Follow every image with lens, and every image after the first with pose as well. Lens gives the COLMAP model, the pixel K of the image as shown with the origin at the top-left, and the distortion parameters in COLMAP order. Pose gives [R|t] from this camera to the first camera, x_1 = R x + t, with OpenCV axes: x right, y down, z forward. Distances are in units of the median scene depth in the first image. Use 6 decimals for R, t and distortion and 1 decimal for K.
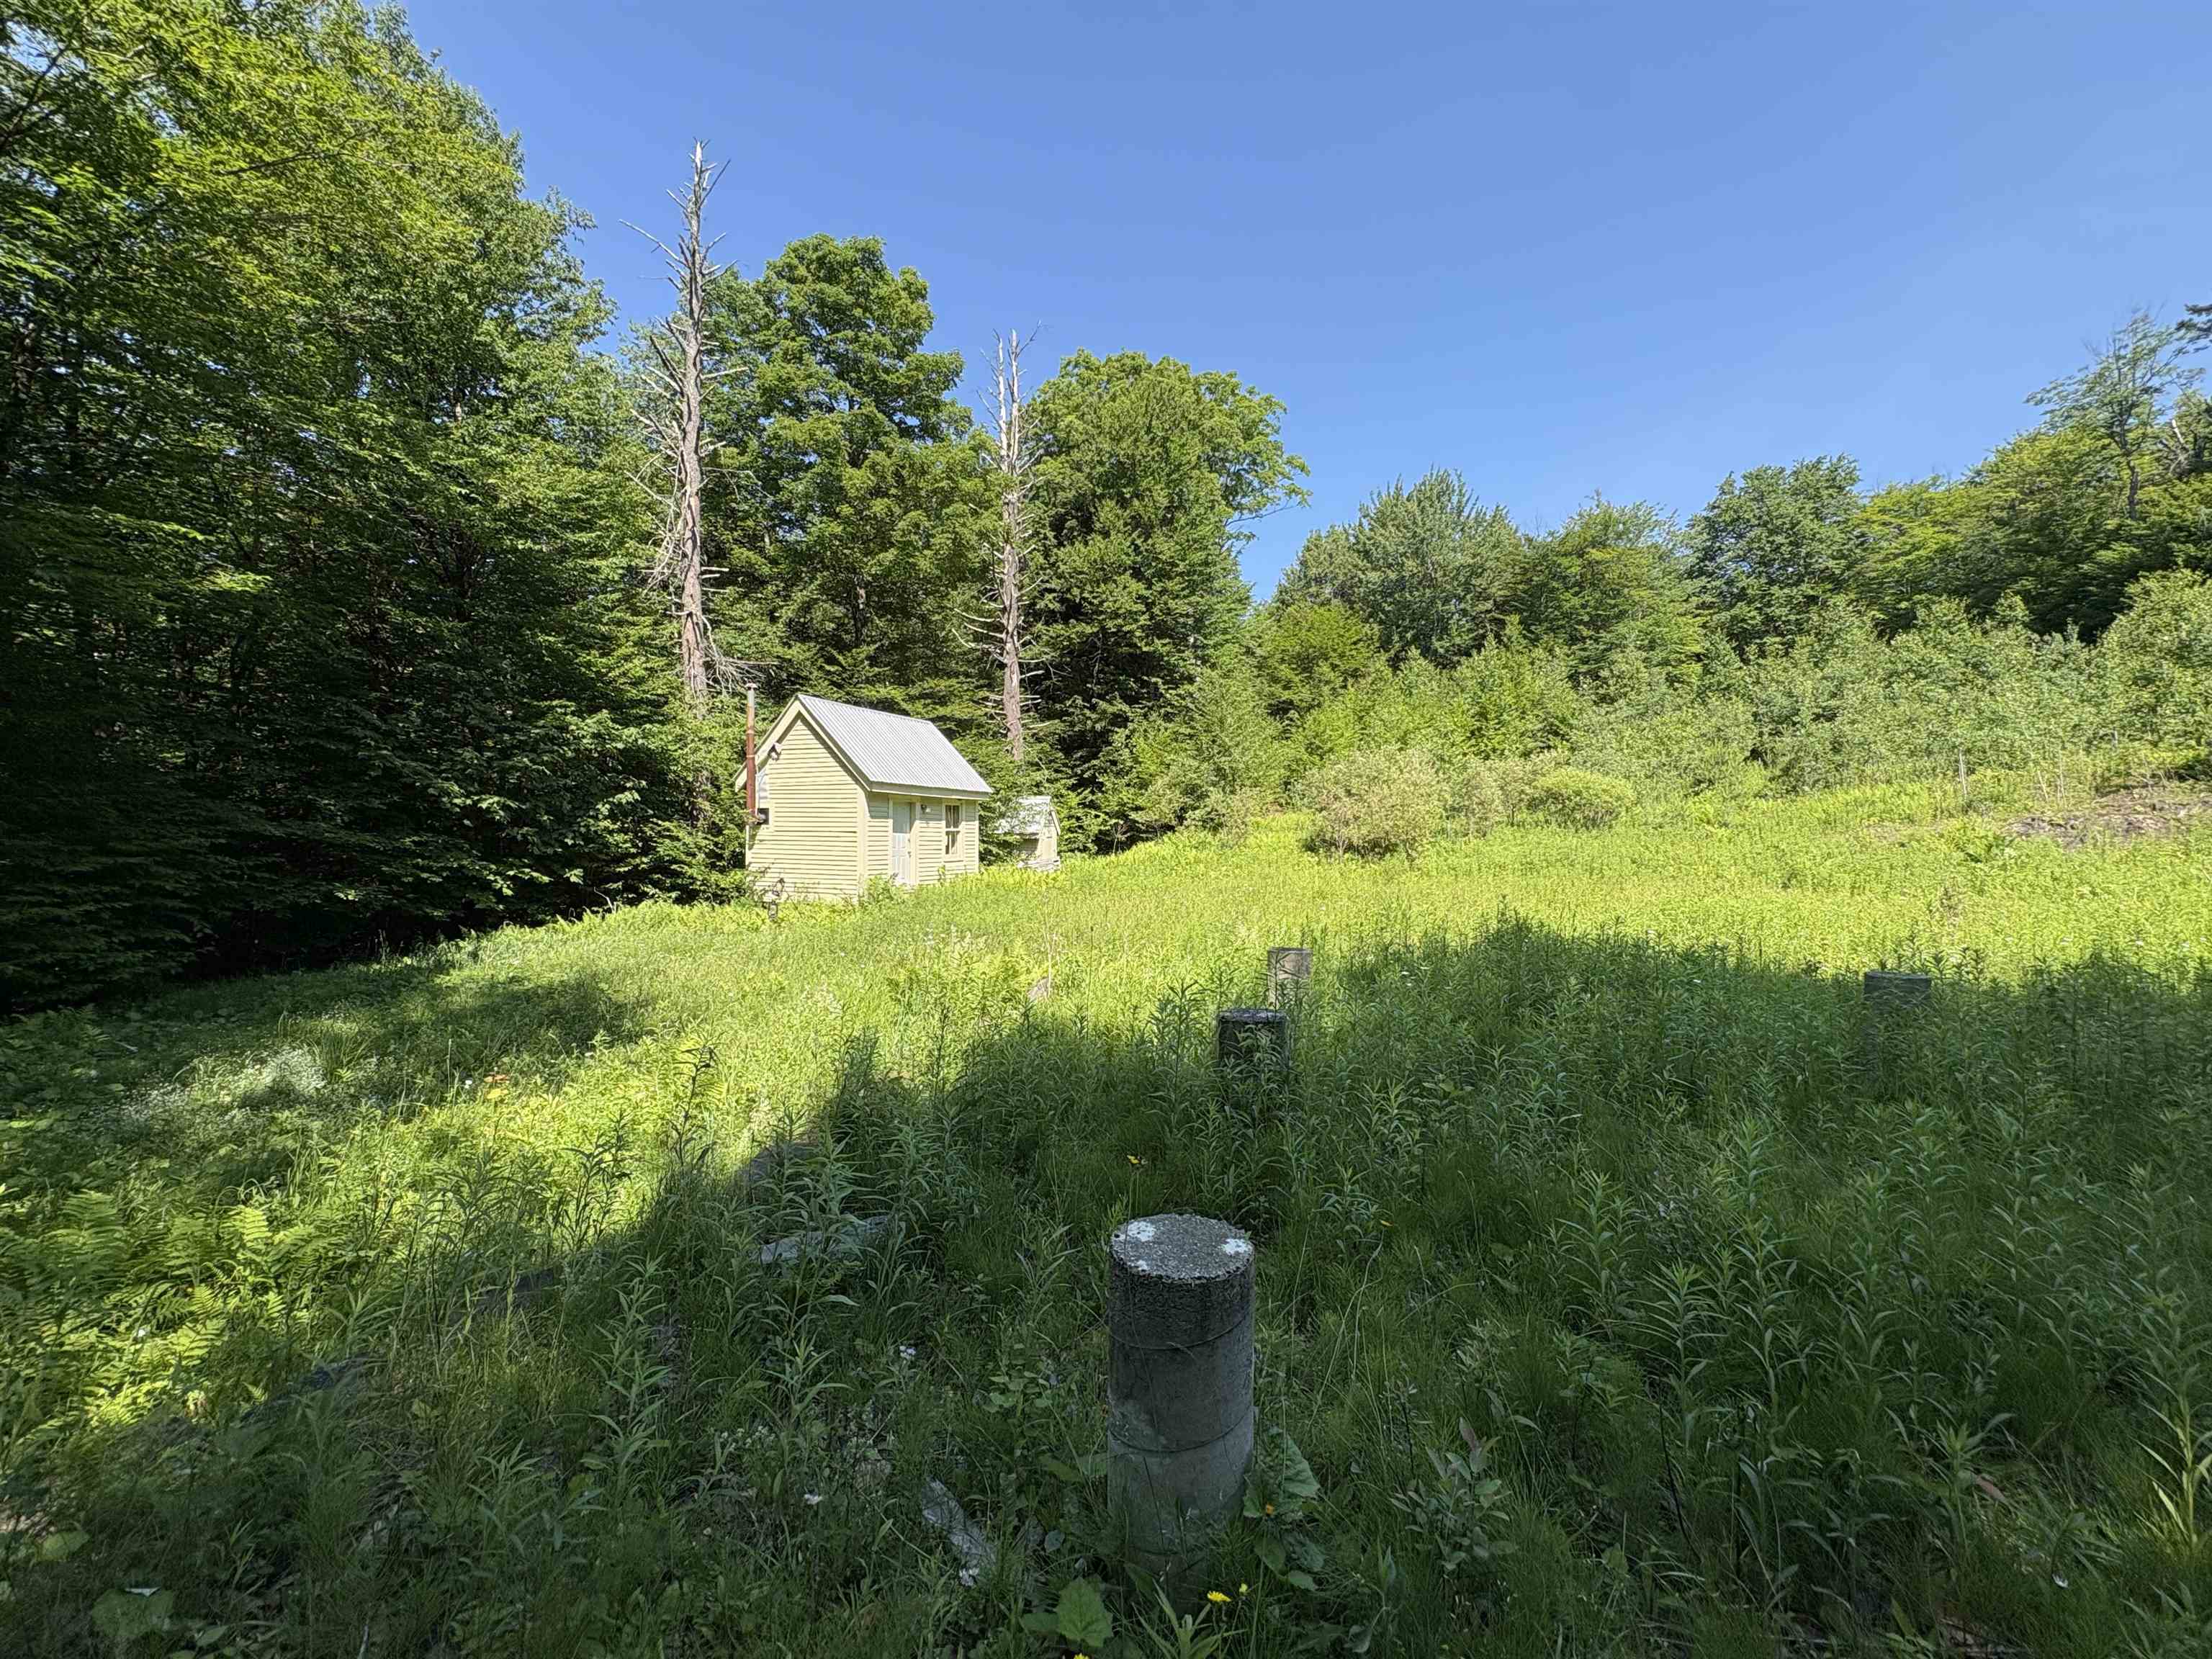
lens RADIAL K [[876.0, 0, 1108.7], [0, 876.0, 833.4], [0, 0, 1]] dist [-0.000857, 0.000068]
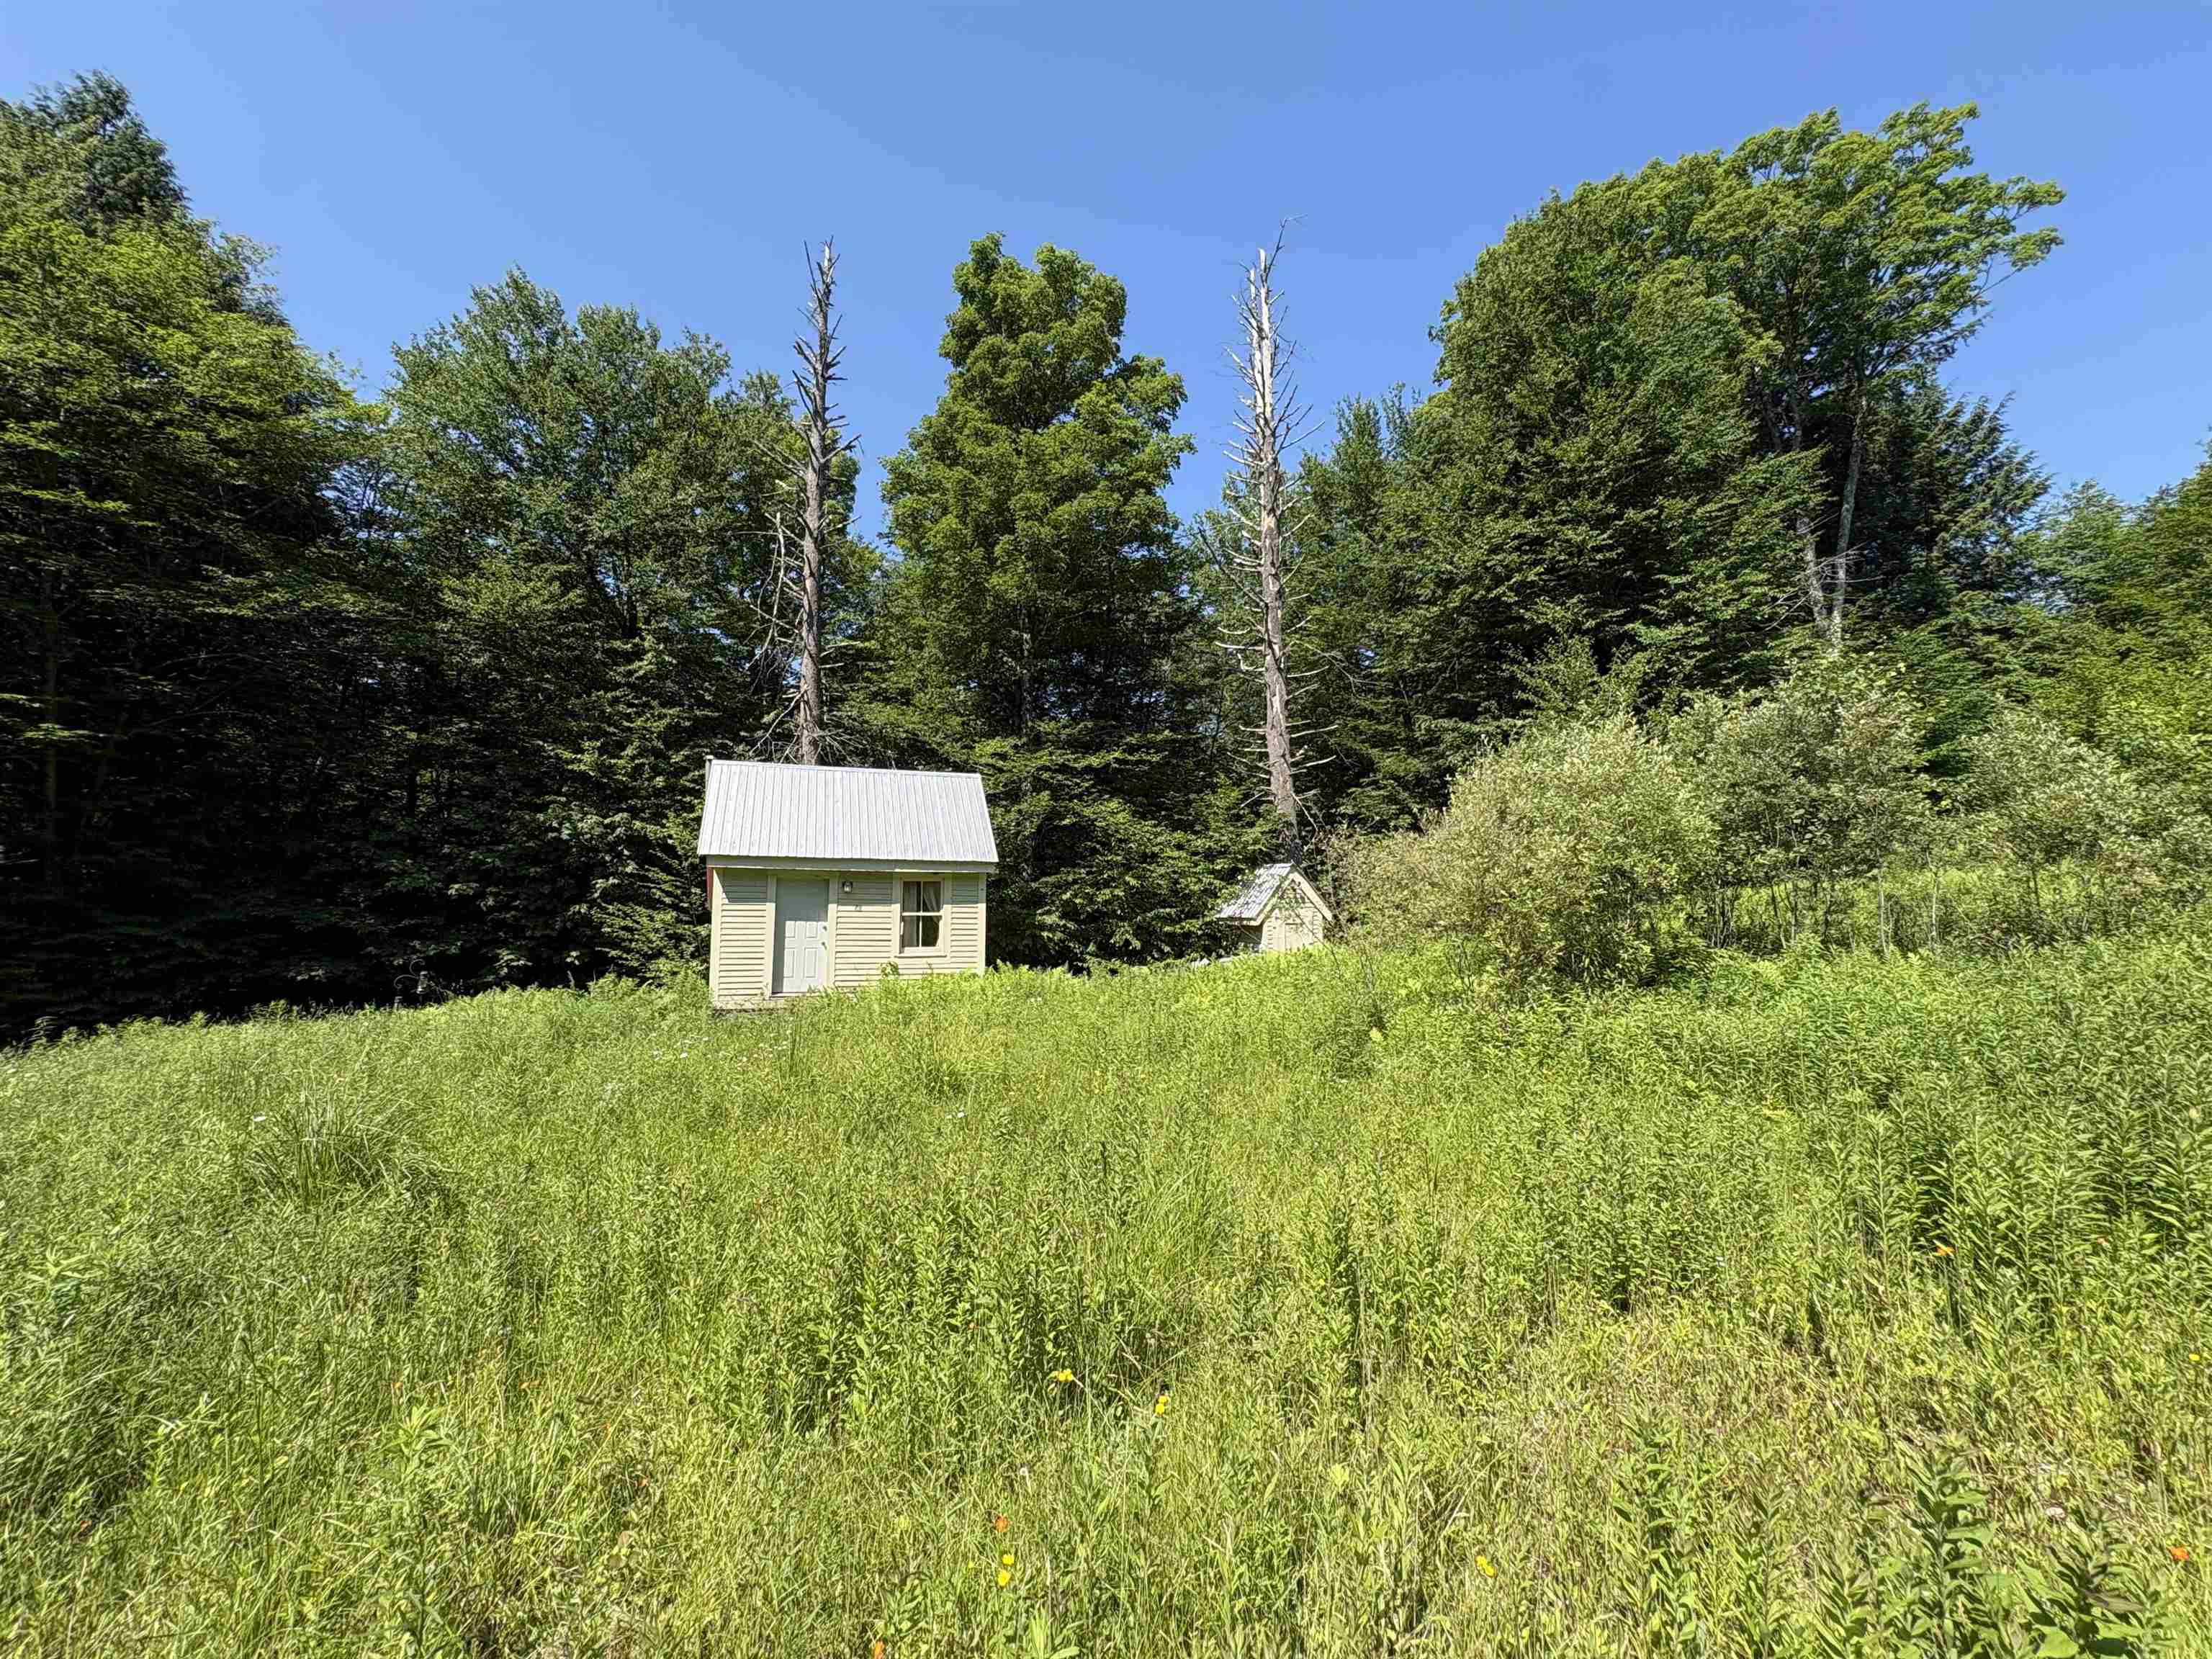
lens RADIAL K [[876.0, 0, 1097.2], [0, 876.0, 824.5], [0, 0, 1]] dist [-0.000857, 0.000068]
pose [[0.659561, -0.091204, -0.746098, 0.241218], [0.006945, 0.993308, -0.115284, 0.002997], [0.751619, 0.070855, 0.655781, 0.325295]]
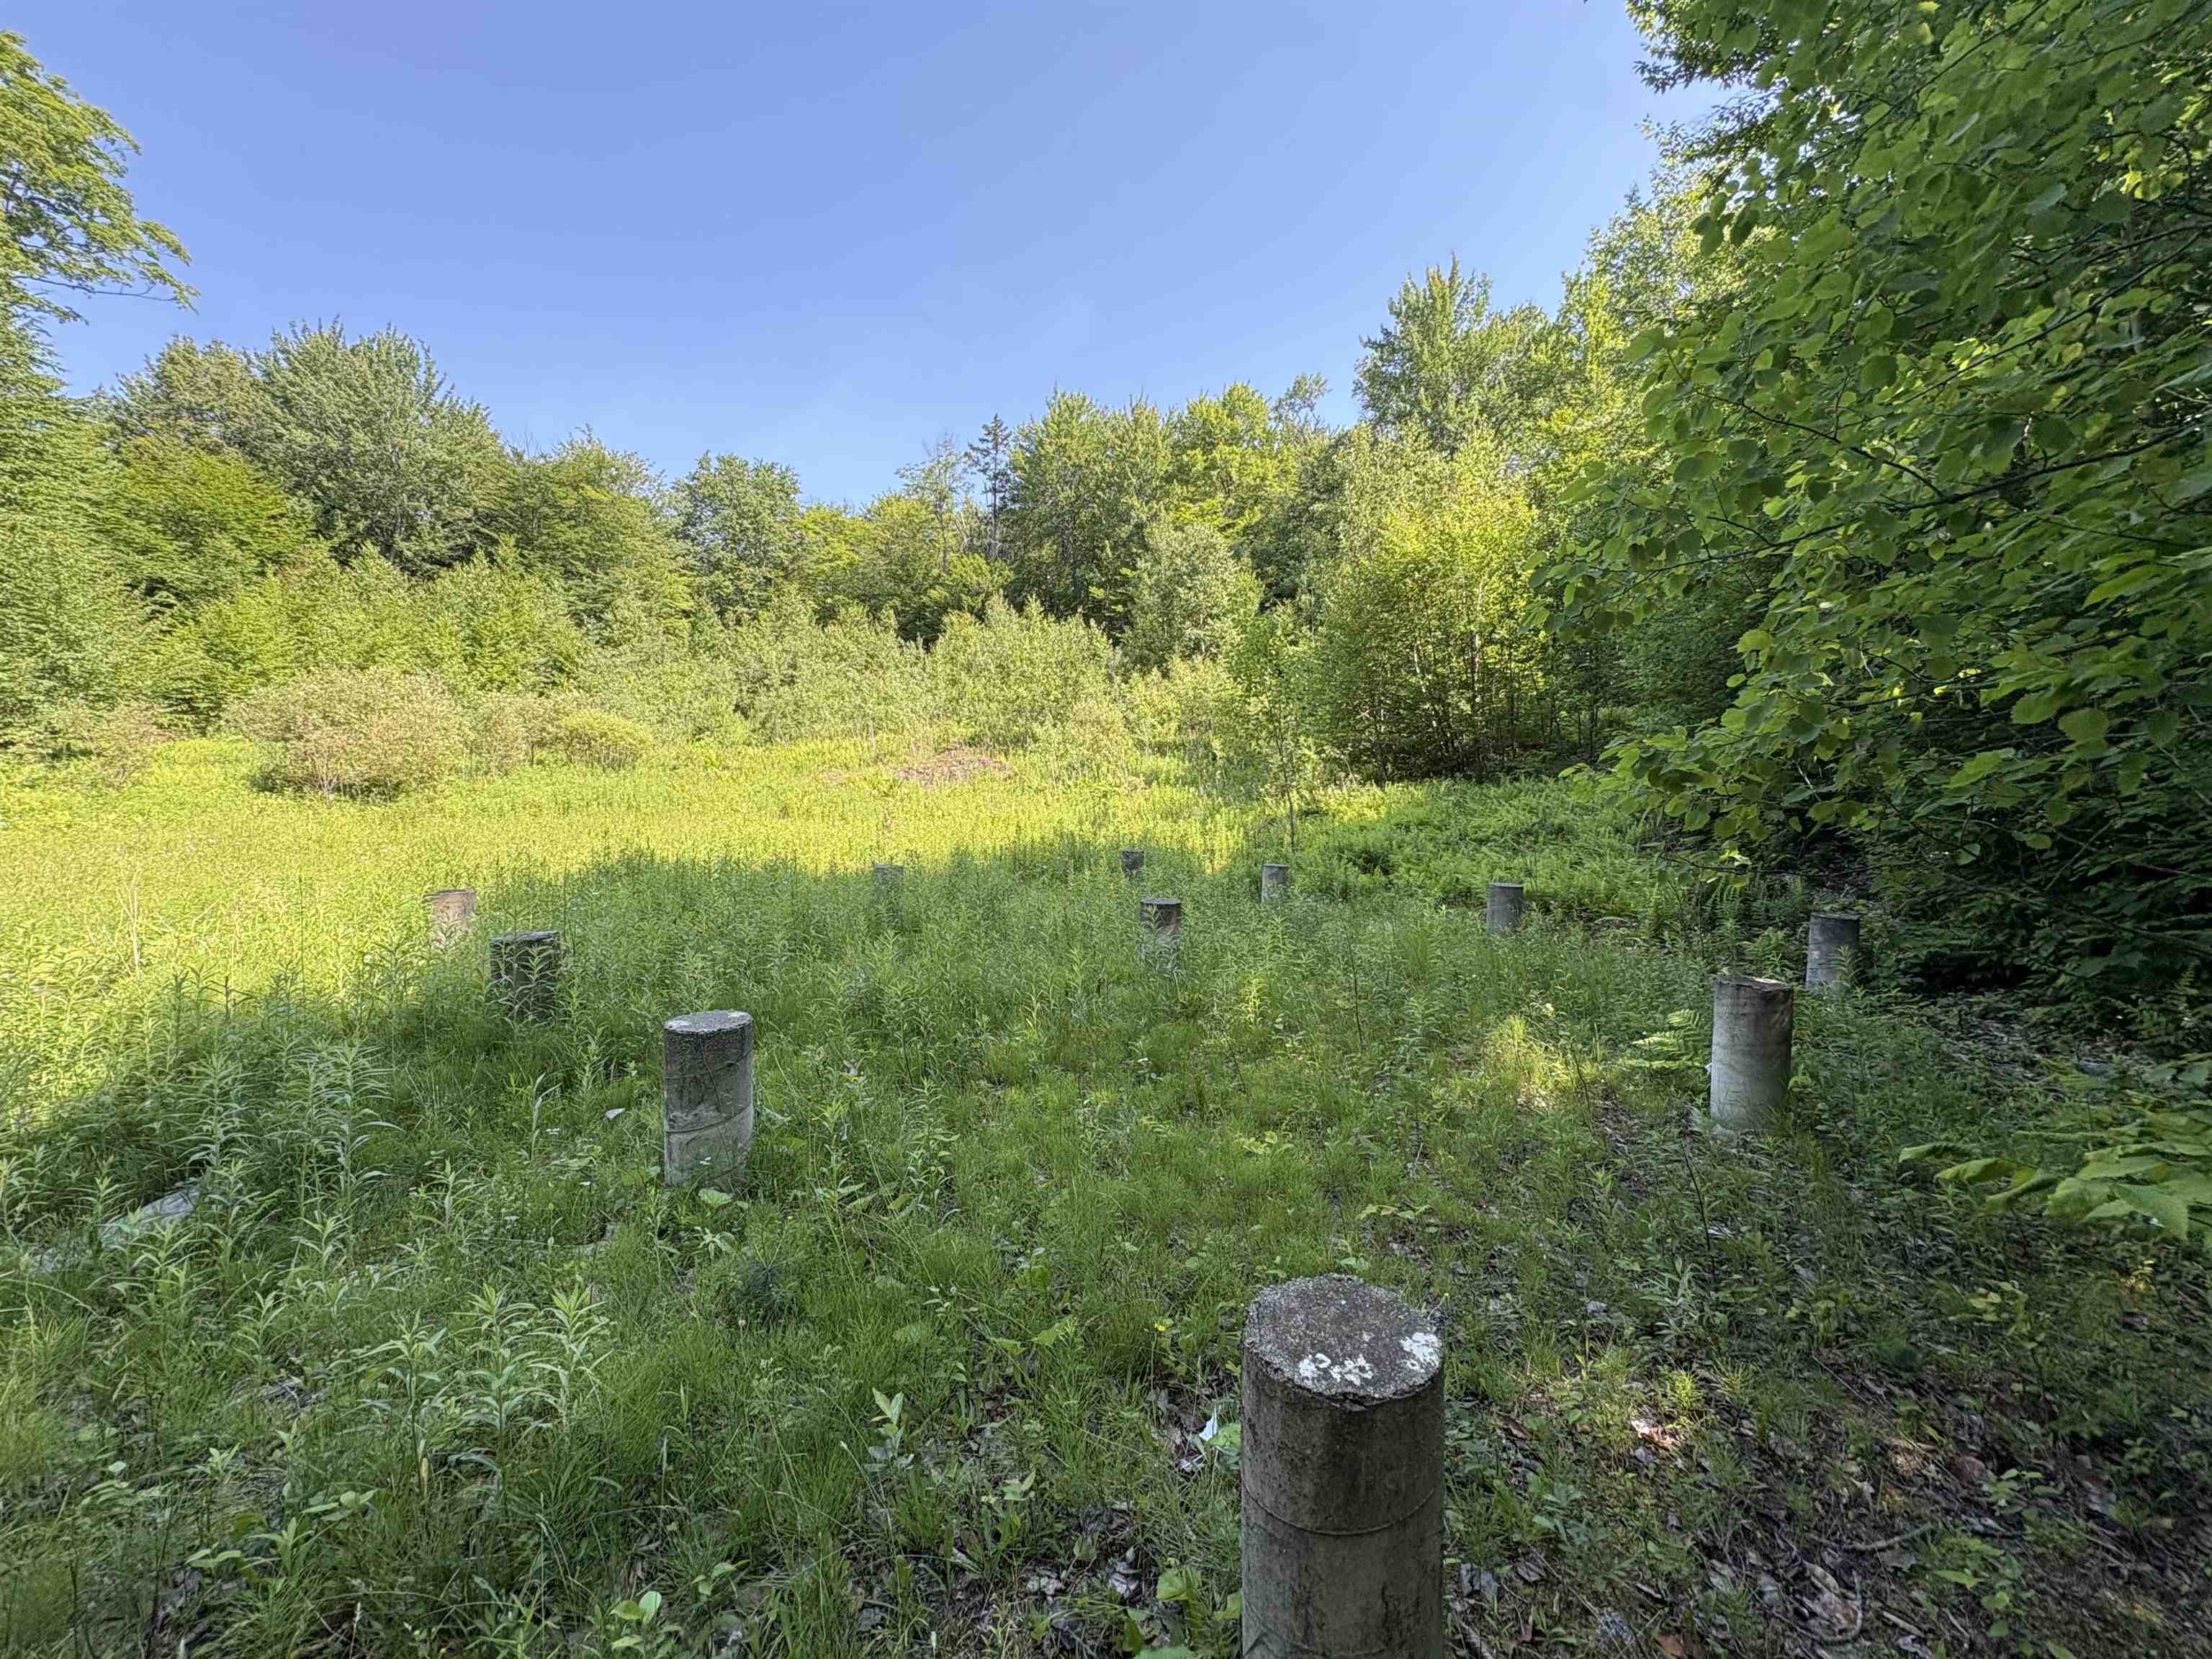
lens RADIAL K [[876.0, 0, 1103.6], [0, 876.0, 832.3], [0, 0, 1]] dist [-0.000857, 0.000068]
pose [[0.496945, -0.045653, 0.866580, -0.046137], [-0.015439, 0.997992, 0.061429, -0.001722], [-0.867645, -0.043906, 0.495242, -0.025011]]
